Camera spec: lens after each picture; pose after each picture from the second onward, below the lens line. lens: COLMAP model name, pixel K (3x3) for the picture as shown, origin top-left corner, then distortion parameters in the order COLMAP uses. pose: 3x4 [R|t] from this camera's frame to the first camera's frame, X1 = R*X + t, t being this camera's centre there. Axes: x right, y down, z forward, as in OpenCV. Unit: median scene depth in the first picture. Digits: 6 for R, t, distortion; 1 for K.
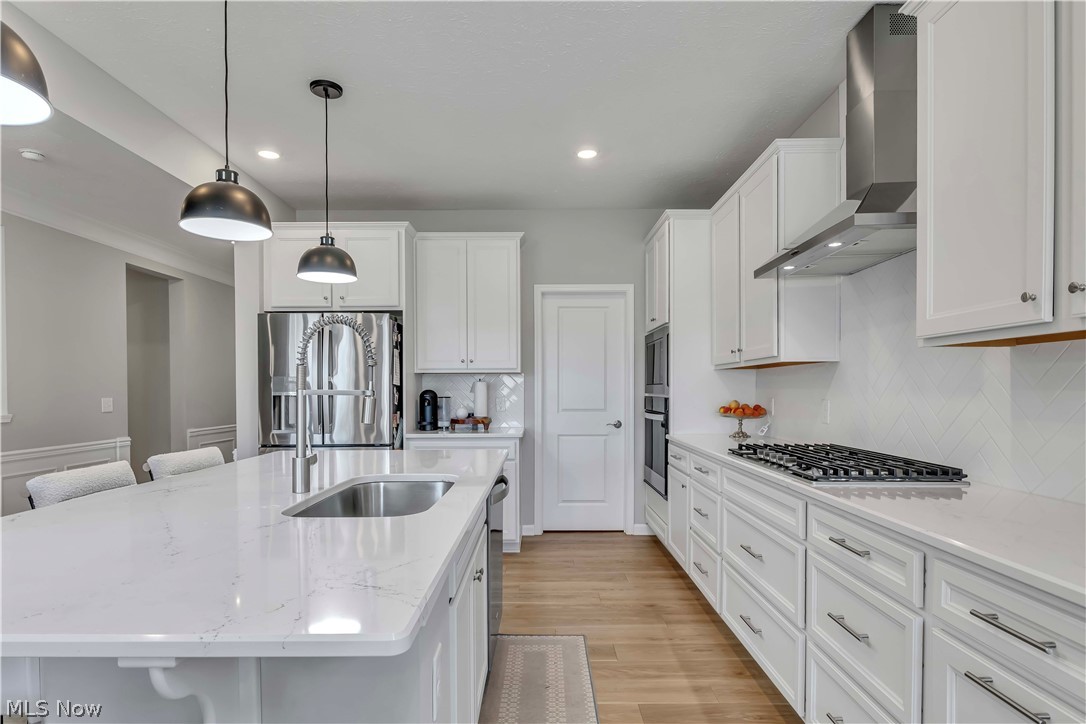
lens RADIAL K [[594.7, 0, 541.6], [0, 594.7, 390.9], [0, 0, 1]] dist [0.030791, 0.000696]
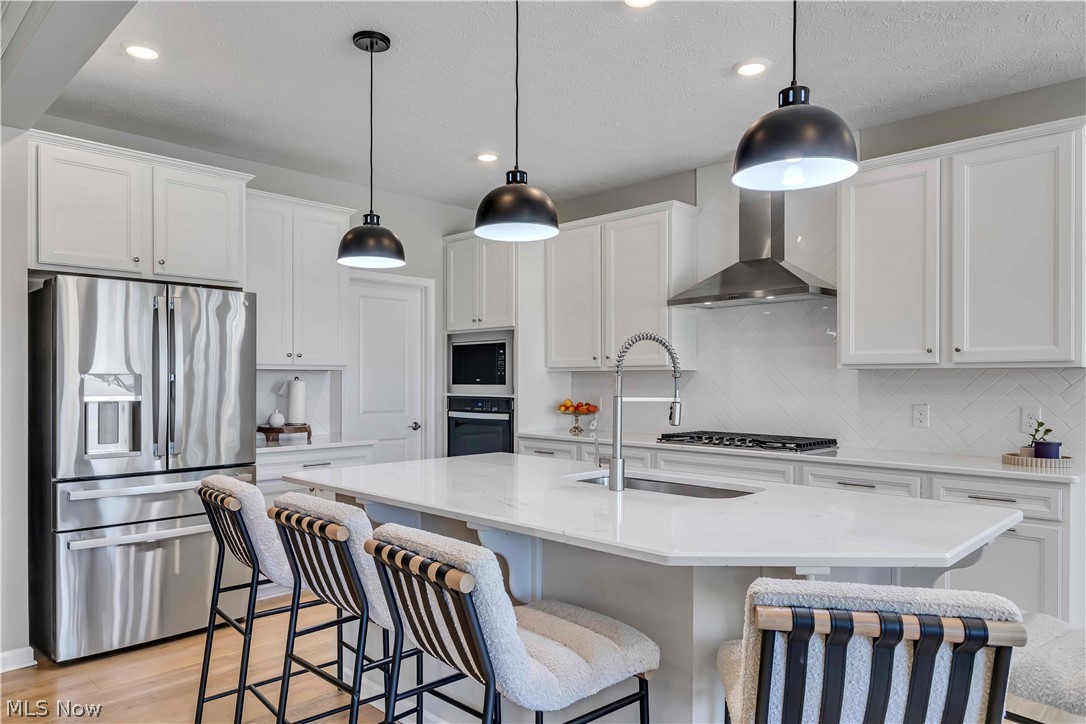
lens RADIAL K [[712.9, 0, 541.7], [0, 712.9, 382.2], [0, 0, 1]] dist [0.003144, -0.000105]
pose [[0.704477, 0.004727, 0.709711, -0.701996], [-0.002233, 0.999988, -0.004443, -0.011303], [-0.709724, 0.001545, 0.704478, 0.086245]]
